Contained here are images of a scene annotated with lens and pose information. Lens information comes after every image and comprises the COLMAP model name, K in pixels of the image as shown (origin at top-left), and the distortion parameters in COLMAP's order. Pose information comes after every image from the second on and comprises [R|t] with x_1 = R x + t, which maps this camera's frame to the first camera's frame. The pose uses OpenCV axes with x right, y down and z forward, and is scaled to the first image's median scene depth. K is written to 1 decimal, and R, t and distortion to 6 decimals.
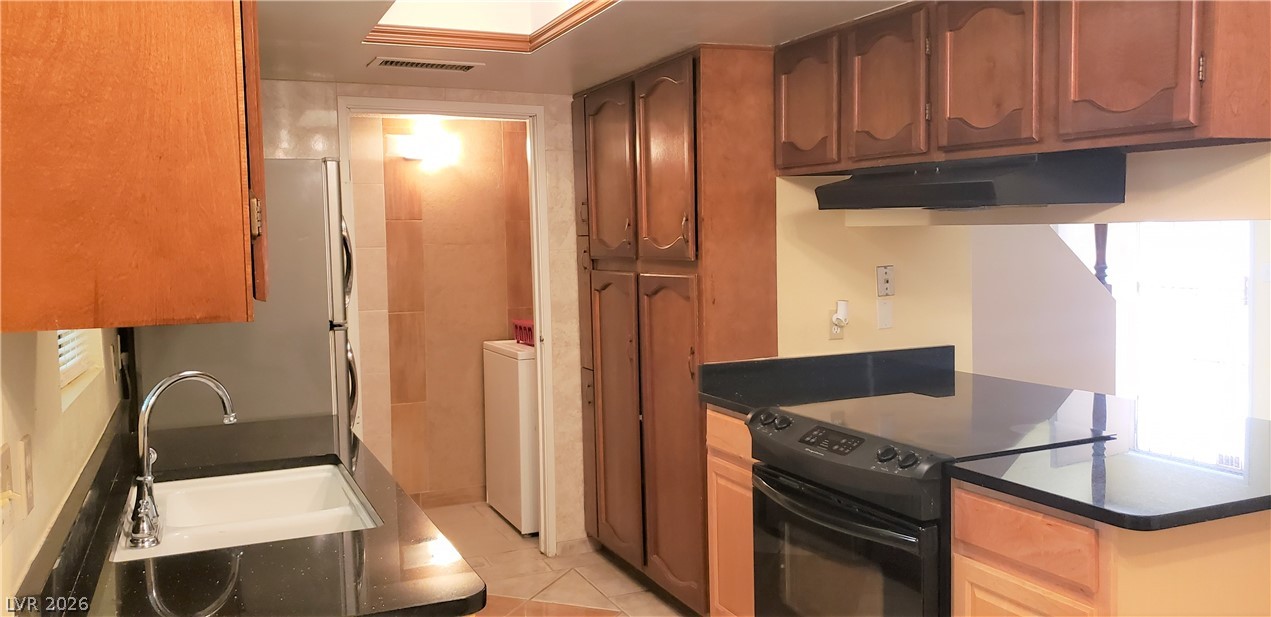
lens RADIAL K [[996.4, 0, 635.5], [0, 996.4, 308.5], [0, 0, 1]] dist [0.169427, -0.343090]
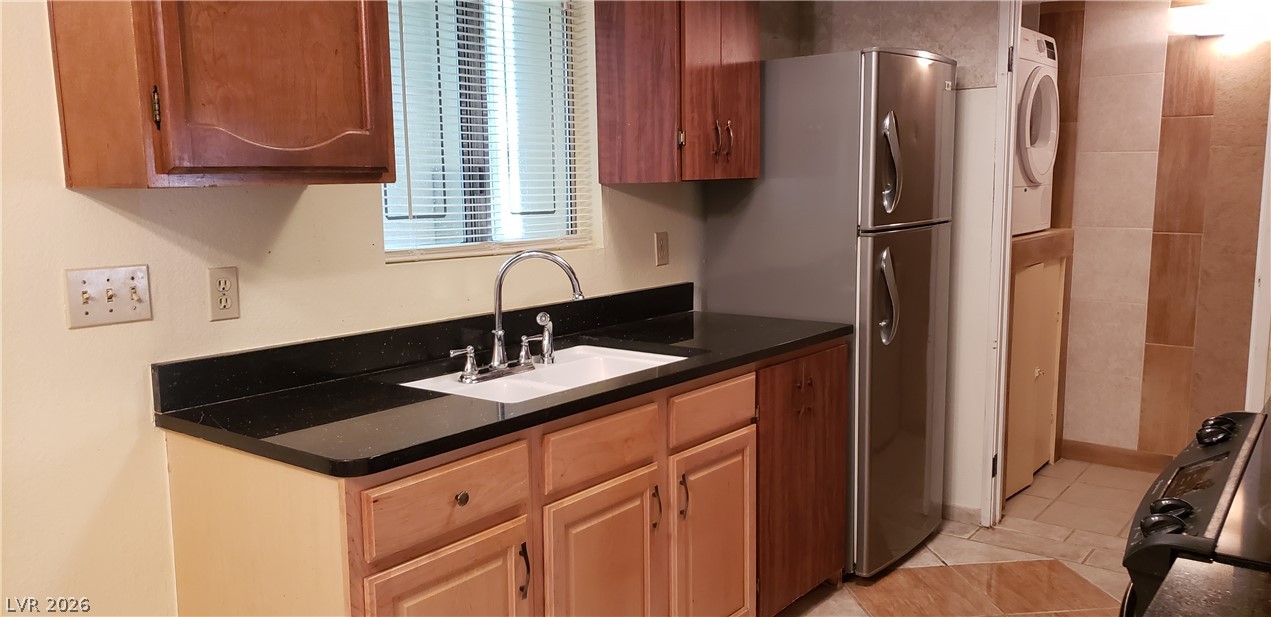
lens RADIAL K [[1001.7, 0, 628.2], [0, 1001.7, 326.7], [0, 0, 1]] dist [0.089049, -0.145780]
pose [[0.477067, 0.145524, -0.866735, 0.400766], [-0.057285, 0.989248, 0.134563, -0.008850], [0.876998, -0.014544, 0.480274, 0.331249]]
